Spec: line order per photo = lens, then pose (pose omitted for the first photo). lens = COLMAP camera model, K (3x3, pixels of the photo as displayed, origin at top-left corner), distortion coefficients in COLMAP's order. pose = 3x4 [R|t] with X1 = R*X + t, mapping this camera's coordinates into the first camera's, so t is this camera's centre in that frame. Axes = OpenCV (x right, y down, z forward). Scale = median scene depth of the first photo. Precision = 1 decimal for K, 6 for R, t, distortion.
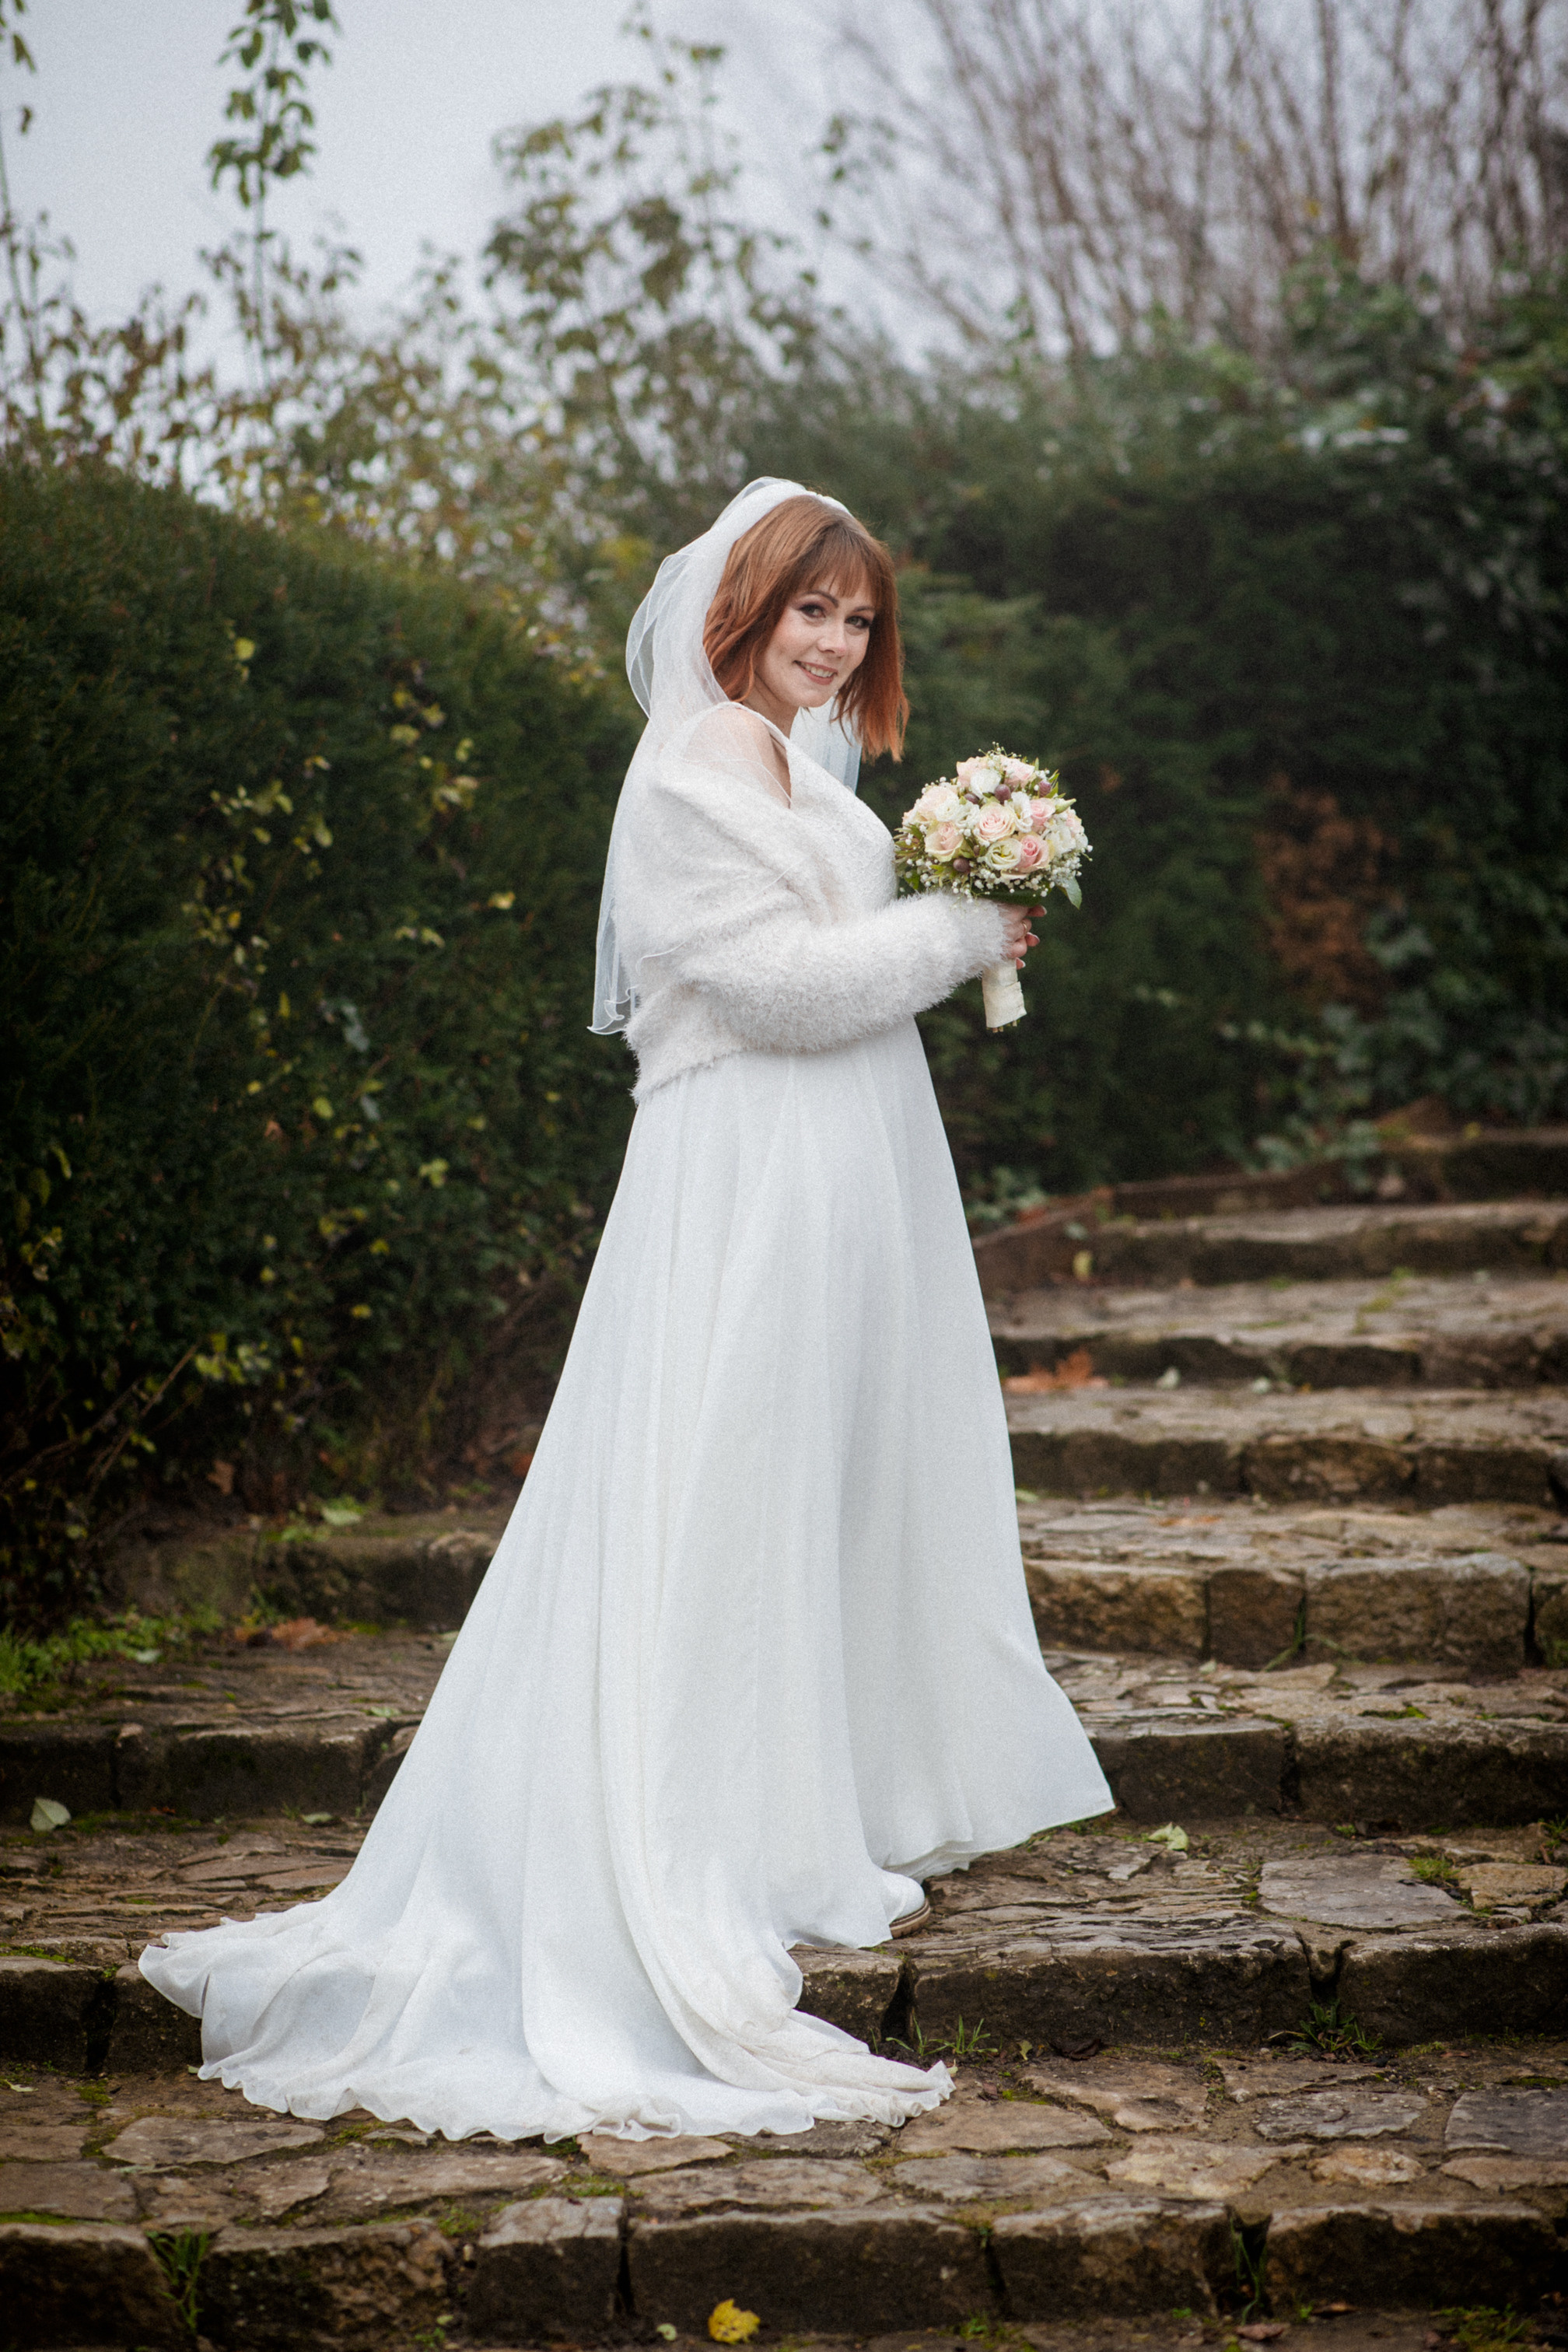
lens RADIAL K [[5347.9, 0, 788.2], [0, 5347.9, 1213.1], [0, 0, 1]] dist [0.002040, 0.639422]
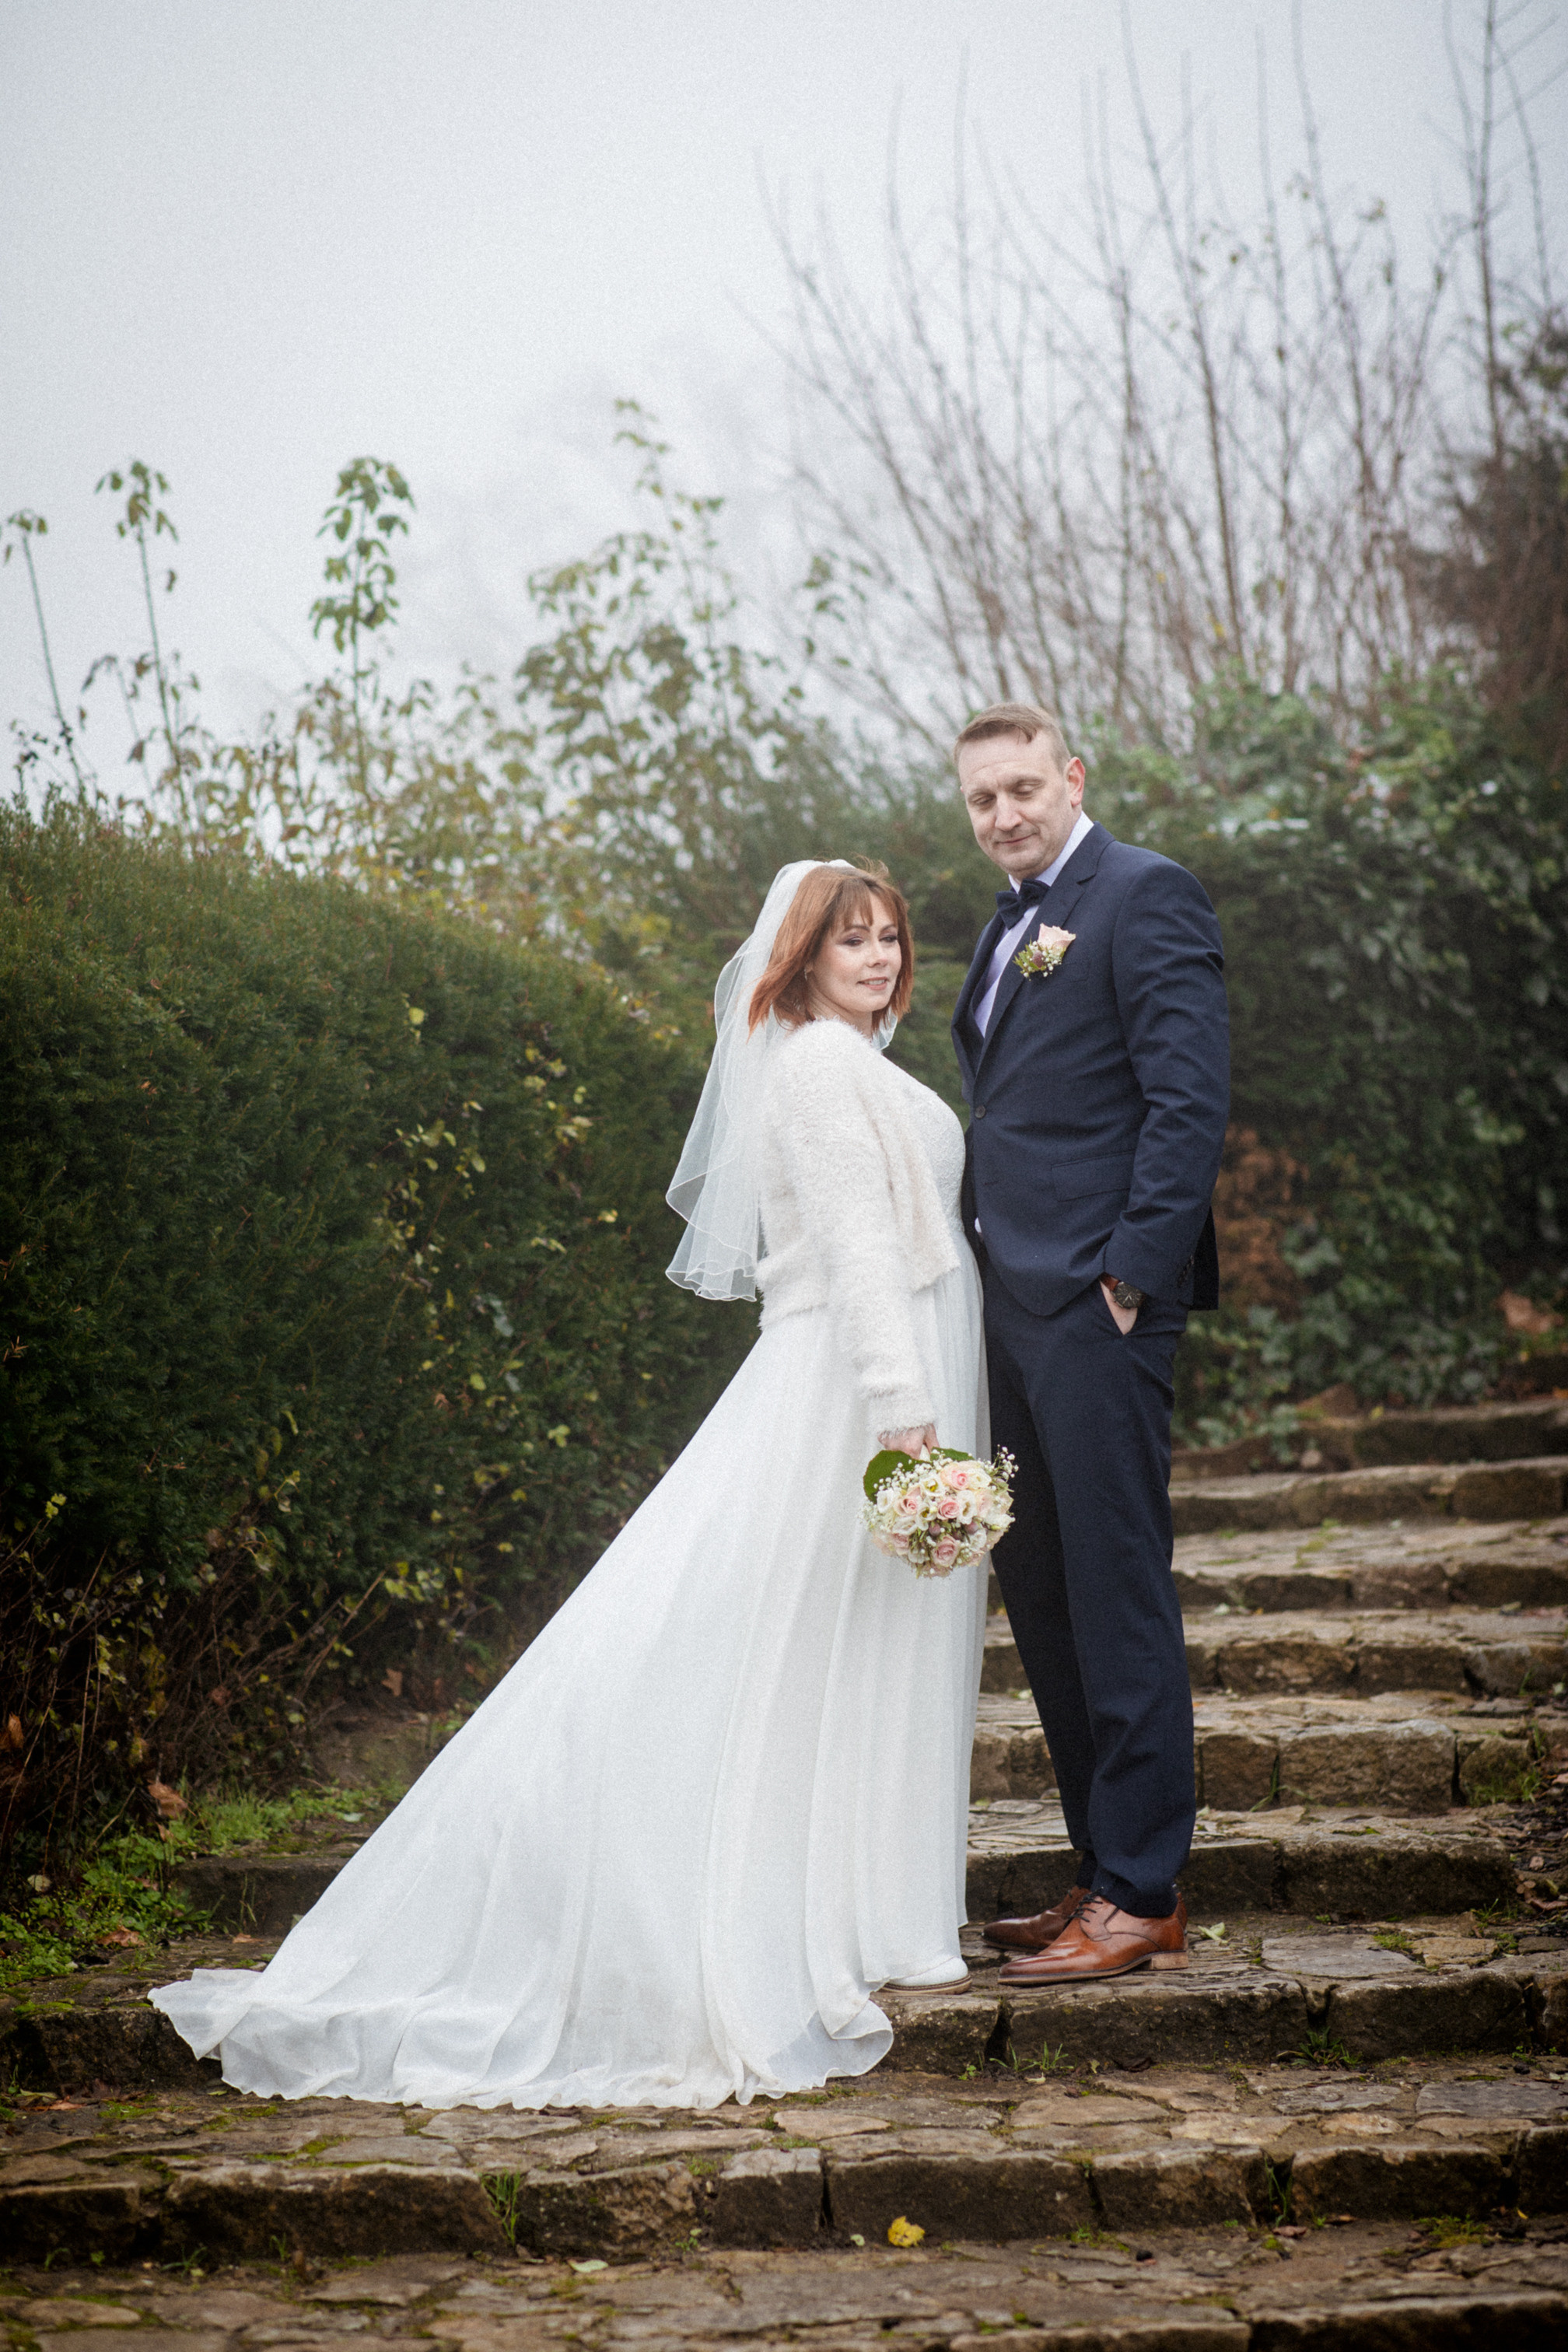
lens RADIAL K [[5668.7, 0, 531.2], [0, 5668.7, 1174.8], [0, 0, 1]] dist [-0.231063, 1.258356]
pose [[0.999945, -0.008381, -0.006231, -0.066196], [0.007902, 0.997284, -0.073231, 0.029010], [0.006828, 0.073178, 0.997296, -0.319649]]
